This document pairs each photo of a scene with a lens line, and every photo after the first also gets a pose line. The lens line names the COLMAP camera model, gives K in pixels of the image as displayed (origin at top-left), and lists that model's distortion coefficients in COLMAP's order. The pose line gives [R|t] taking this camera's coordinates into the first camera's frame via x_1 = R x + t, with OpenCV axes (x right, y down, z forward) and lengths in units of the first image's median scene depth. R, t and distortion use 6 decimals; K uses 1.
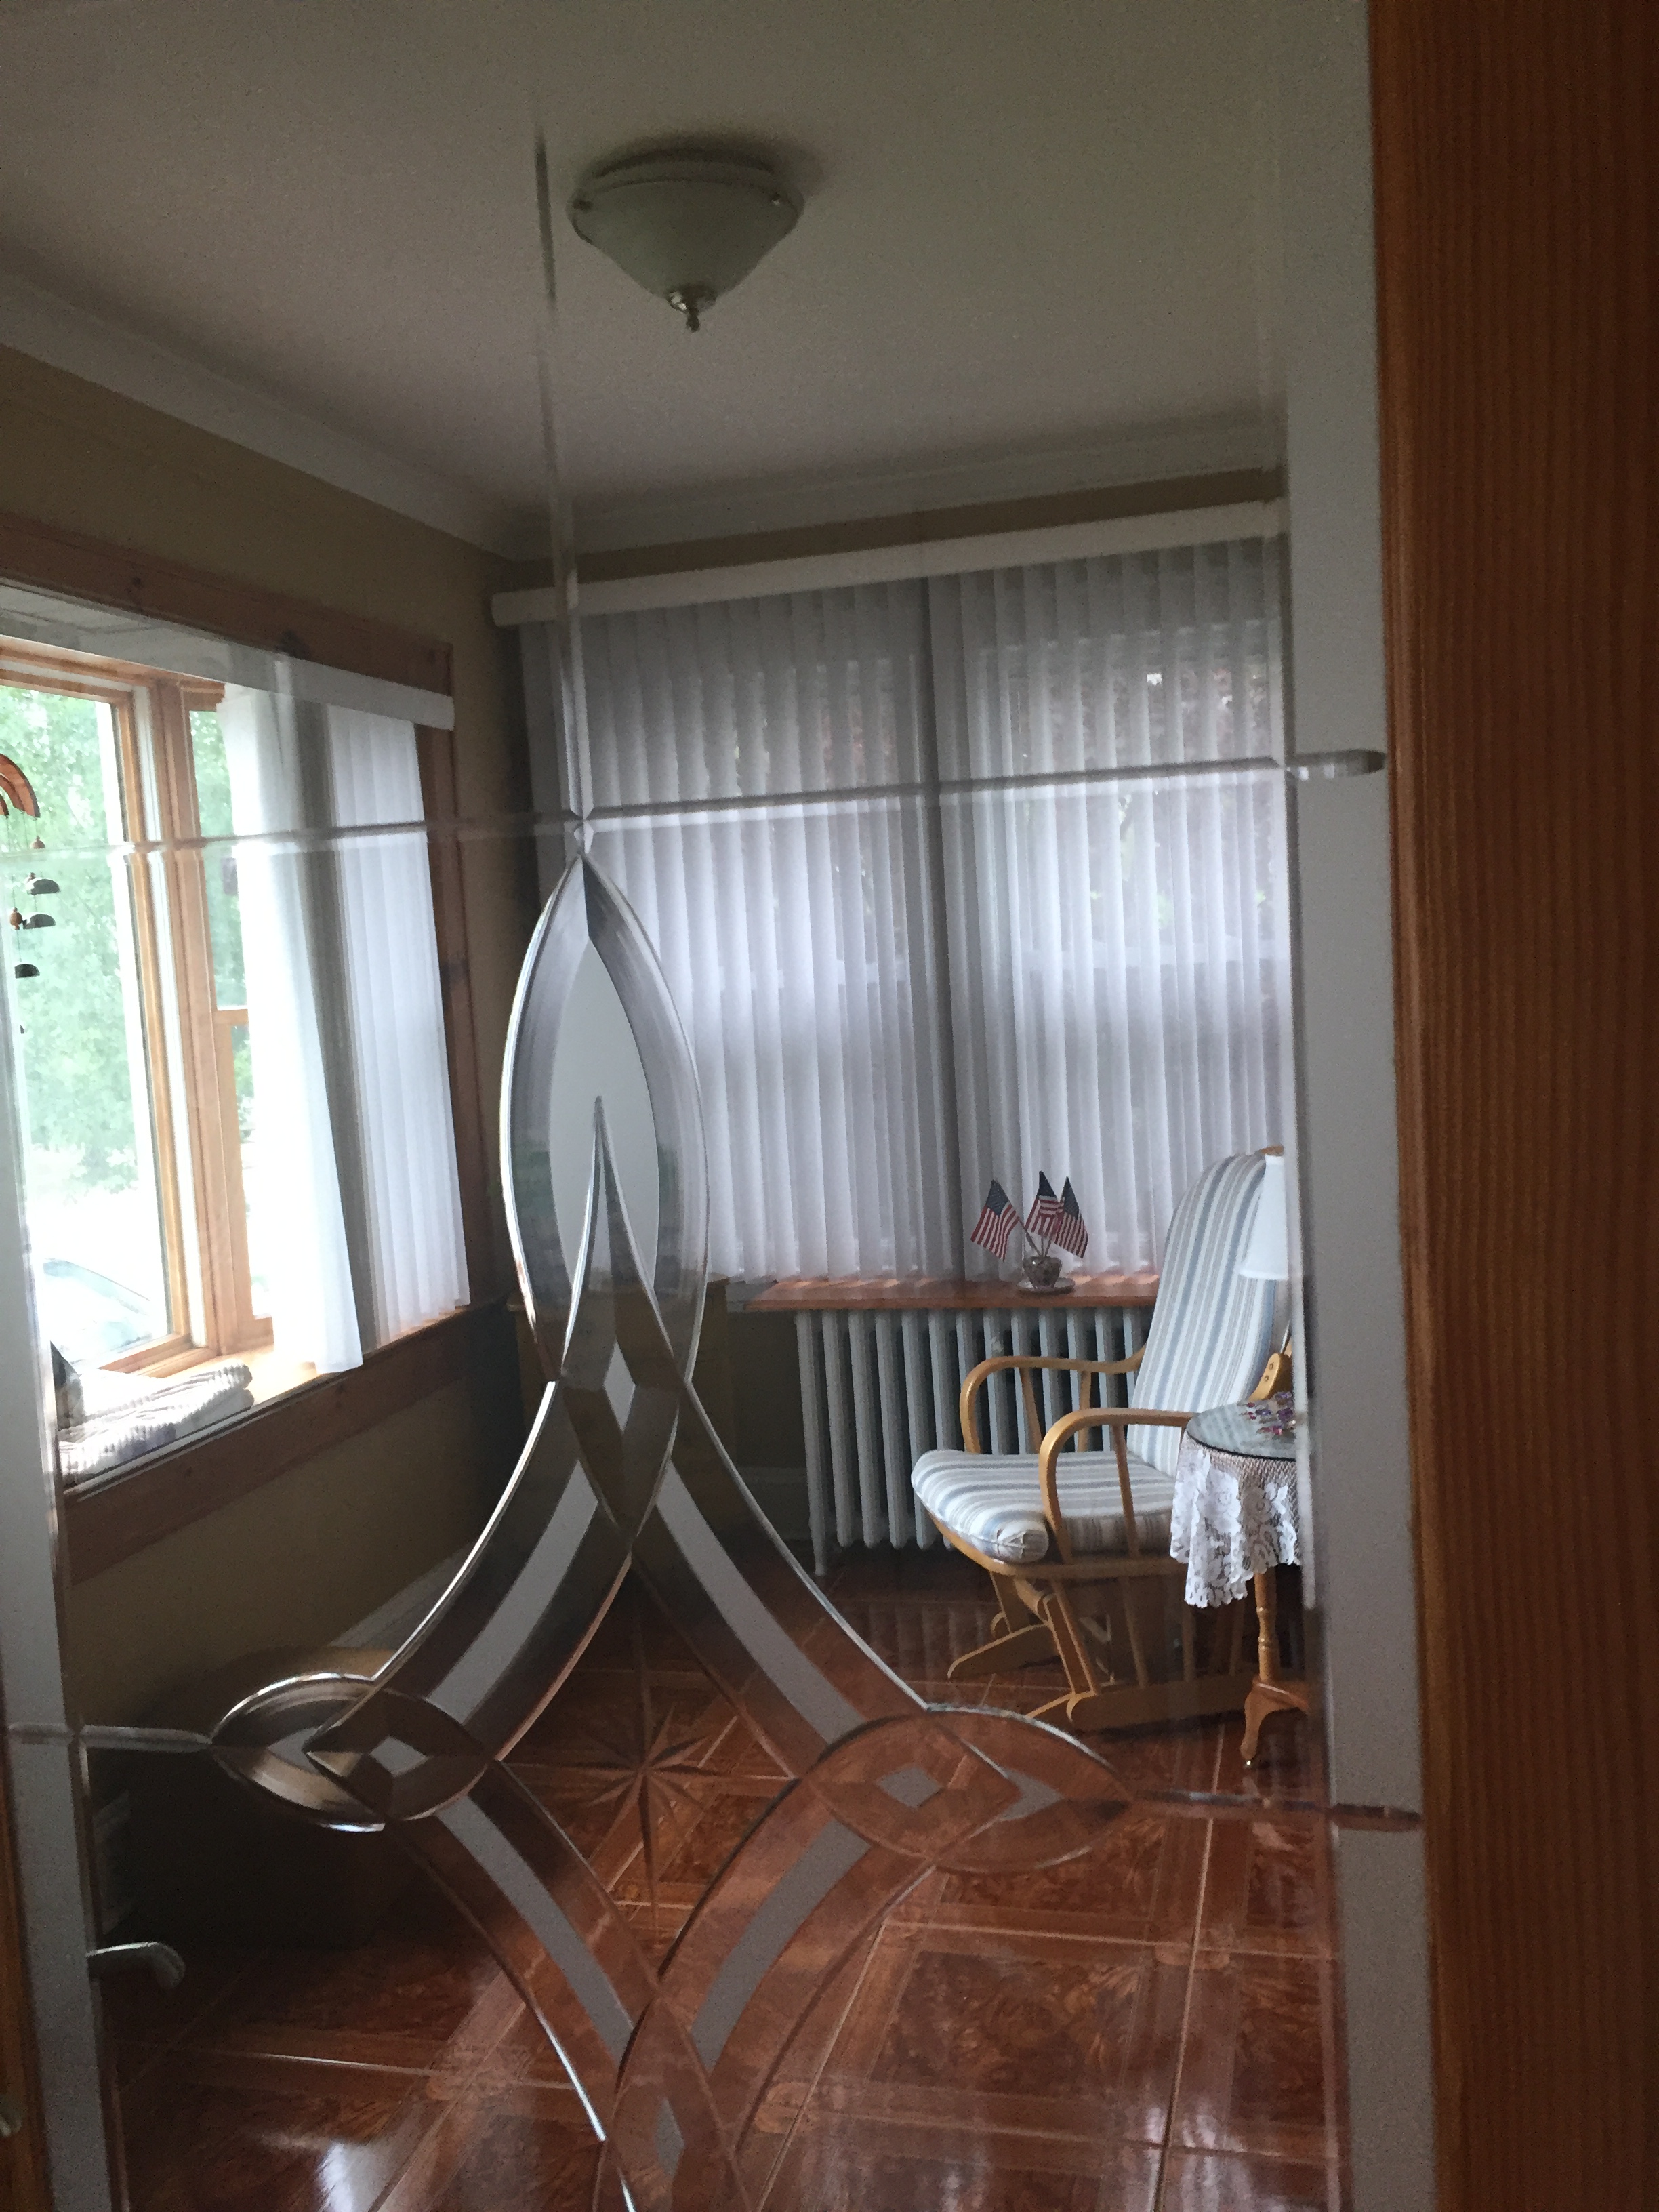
lens RADIAL K [[1899.4, 0, 829.8], [0, 1899.4, 1091.1], [0, 0, 1]] dist [0.085966, -0.117290]
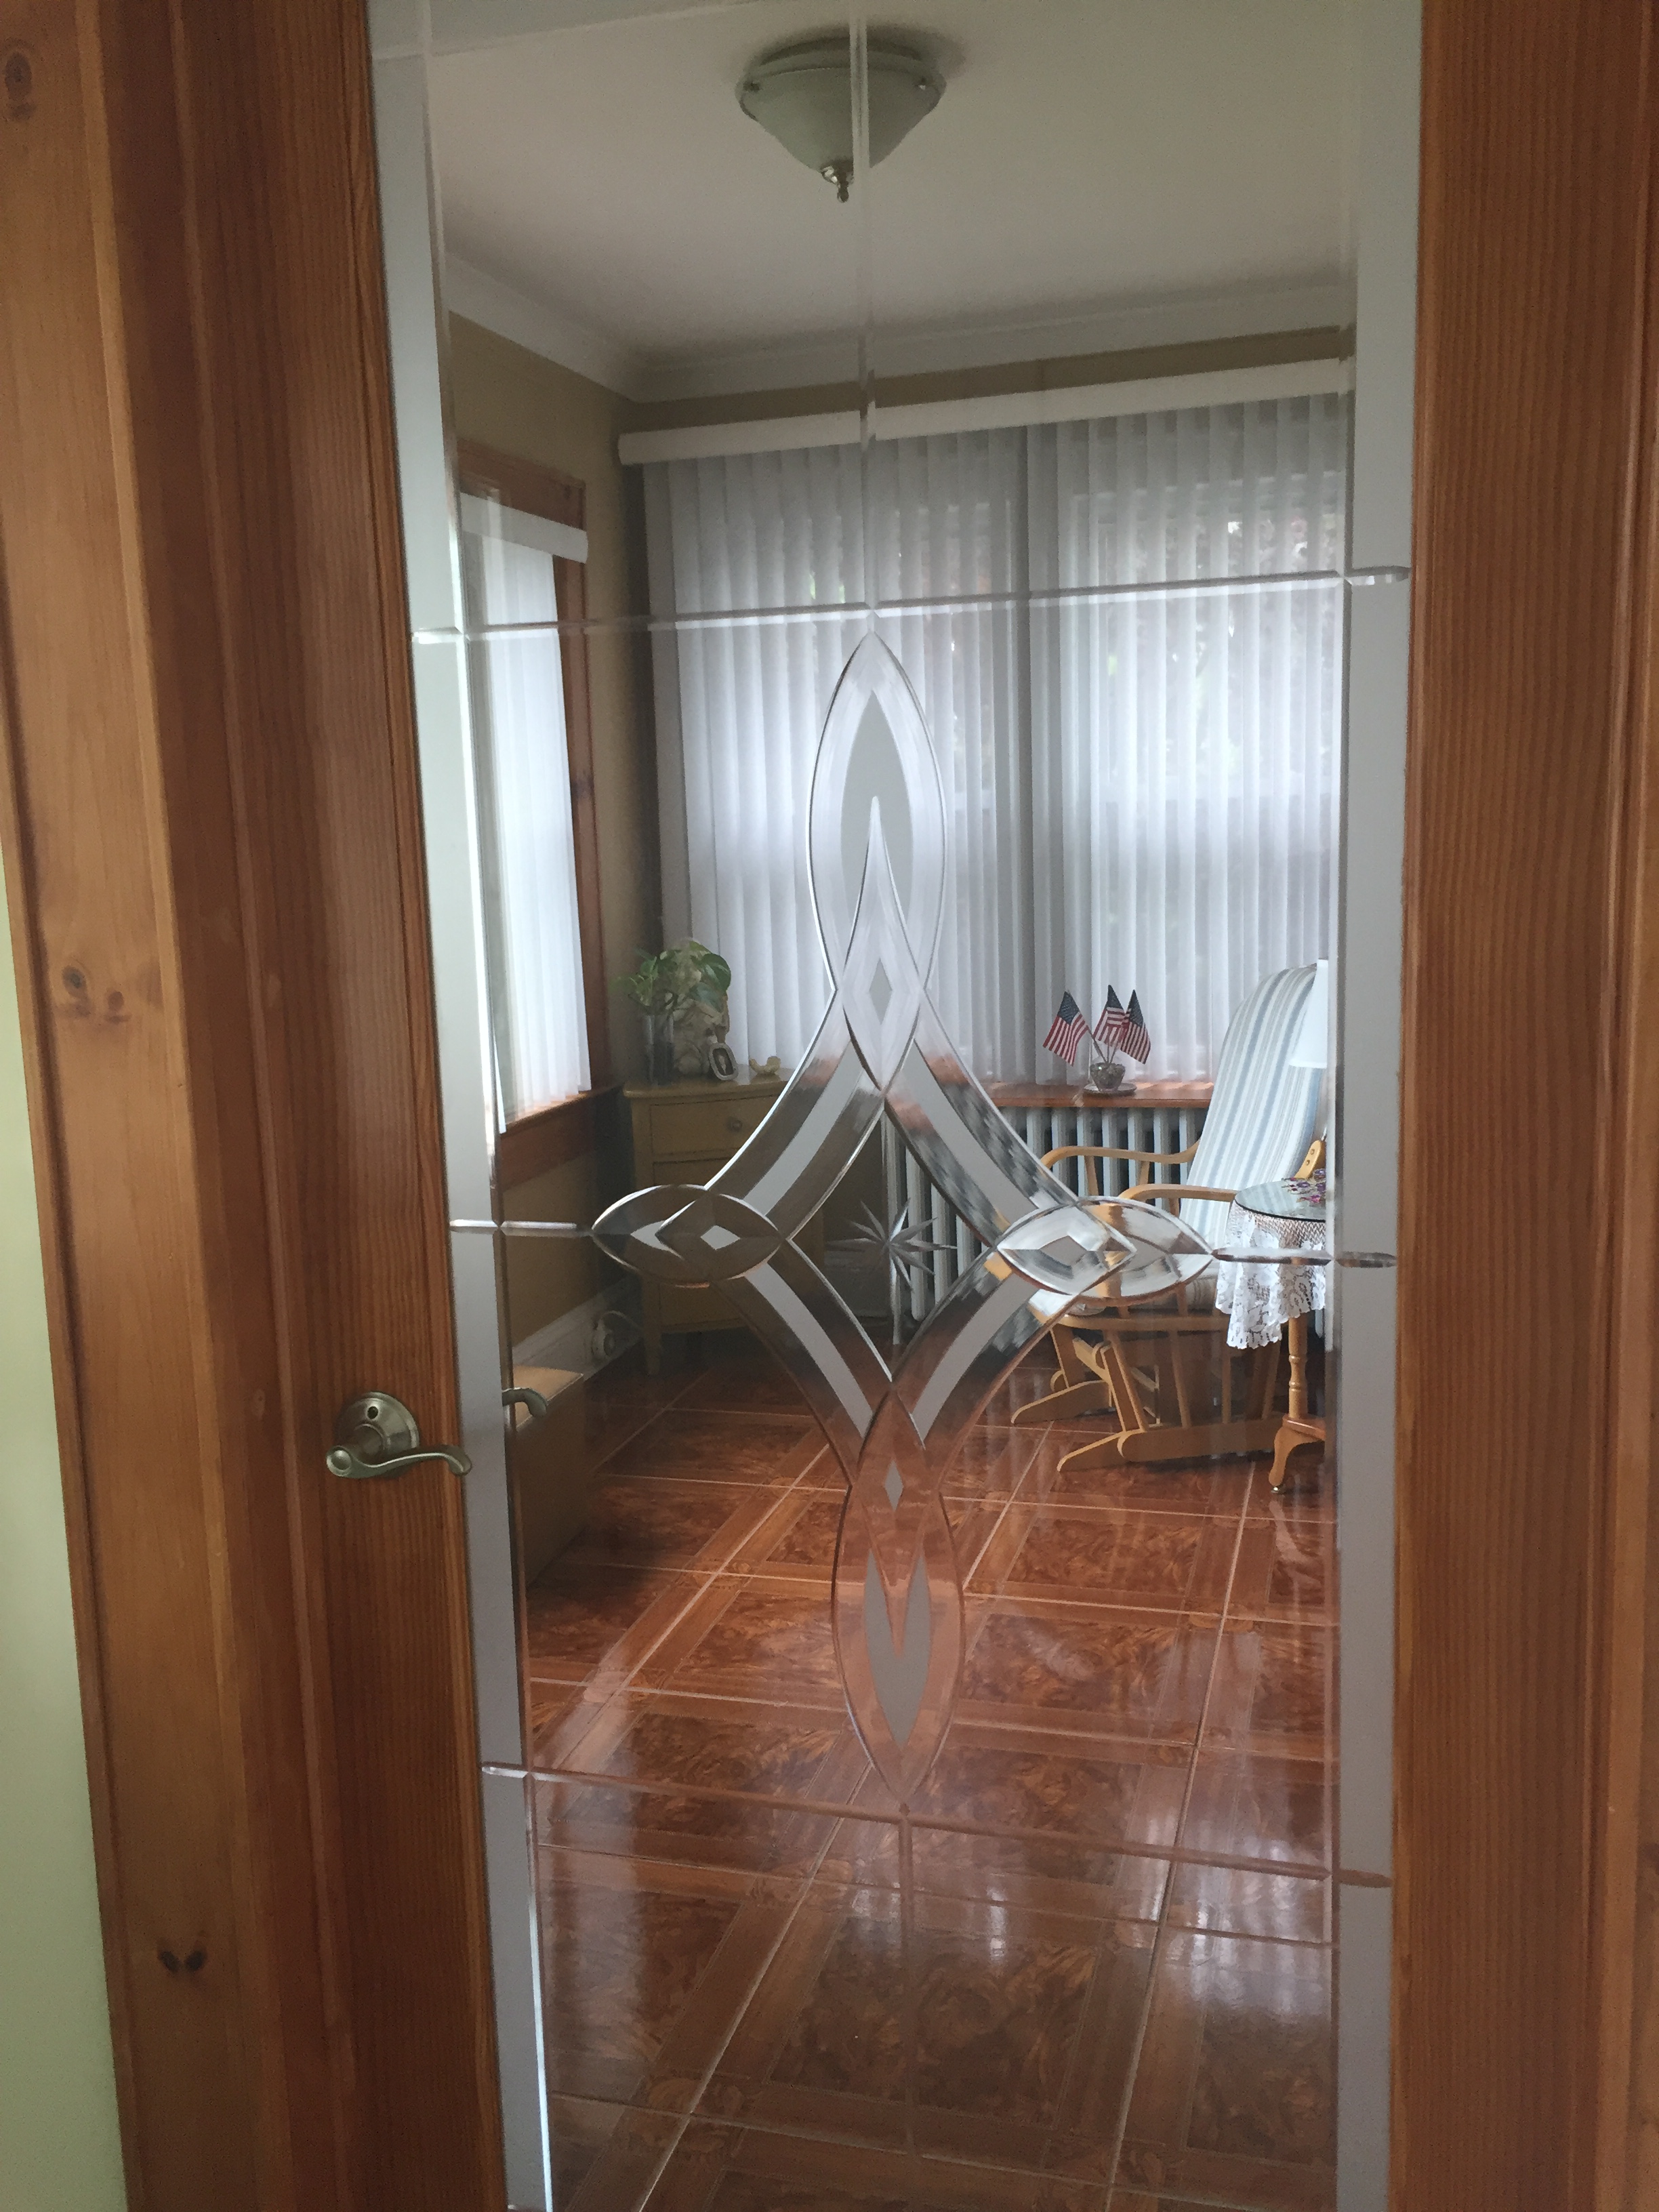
lens RADIAL K [[1899.4, 0, 817.8], [0, 1899.4, 1098.1], [0, 0, 1]] dist [0.085966, -0.117290]
pose [[0.999140, 0.029144, -0.029503, -0.028102], [-0.026717, 0.996472, 0.079558, 0.030113], [0.031718, -0.078701, 0.996394, -0.128725]]
